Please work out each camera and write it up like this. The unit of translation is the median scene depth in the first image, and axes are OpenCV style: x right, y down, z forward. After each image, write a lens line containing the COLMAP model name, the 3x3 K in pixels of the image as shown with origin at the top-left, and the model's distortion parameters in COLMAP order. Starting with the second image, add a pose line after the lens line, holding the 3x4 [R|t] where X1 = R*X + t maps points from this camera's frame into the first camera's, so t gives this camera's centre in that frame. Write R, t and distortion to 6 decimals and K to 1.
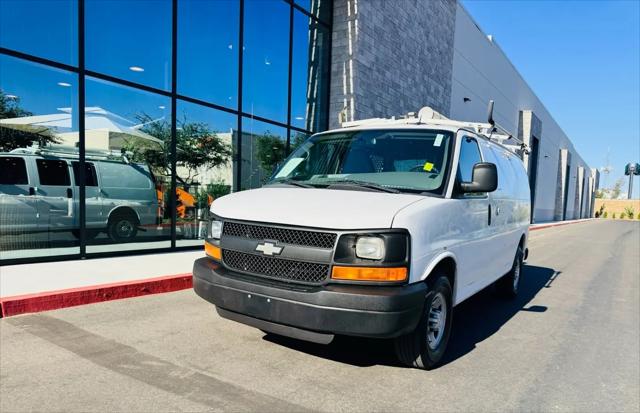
lens RADIAL K [[456.1, 0, 322.8], [0, 456.1, 242.9], [0, 0, 1]] dist [0.002523, -0.000247]
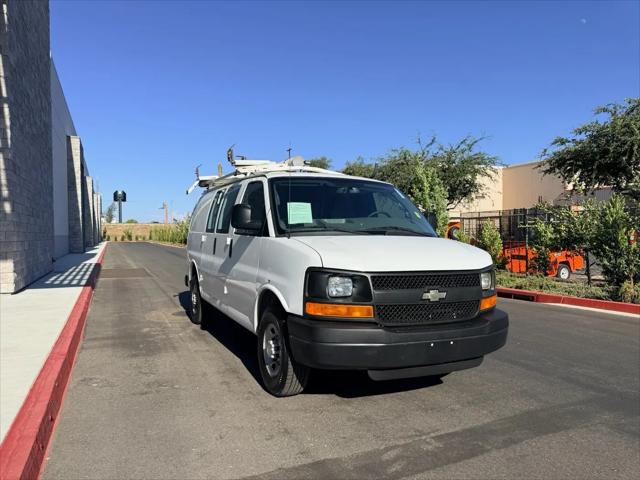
lens RADIAL K [[458.6, 0, 323.0], [0, 458.6, 241.9], [0, 0, 1]] dist [0.000902, -0.003482]
pose [[0.529577, -0.058953, 0.846211, -1.401884], [0.106468, 0.994313, 0.002641, -0.171727], [-0.841554, 0.088696, 0.532841, 0.776738]]
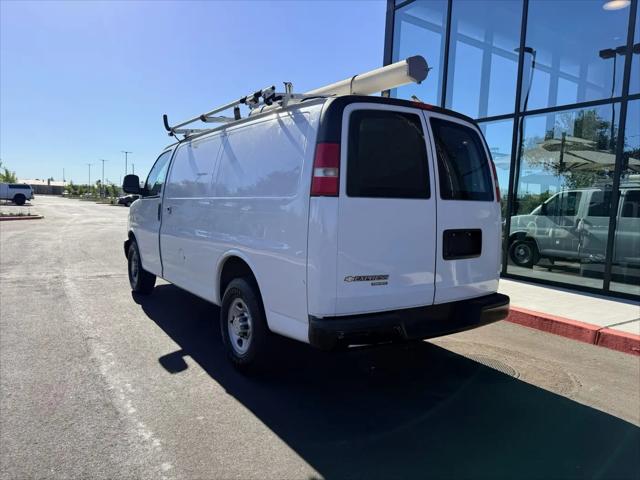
lens RADIAL K [[459.3, 0, 327.2], [0, 459.3, 240.5], [0, 0, 1]] dist [-0.001873, -0.000987]
pose [[-0.378716, 0.012955, -0.925422, 2.164853], [-0.143717, 0.986950, 0.072630, -0.227091], [0.914286, 0.160505, -0.371912, 3.100042]]
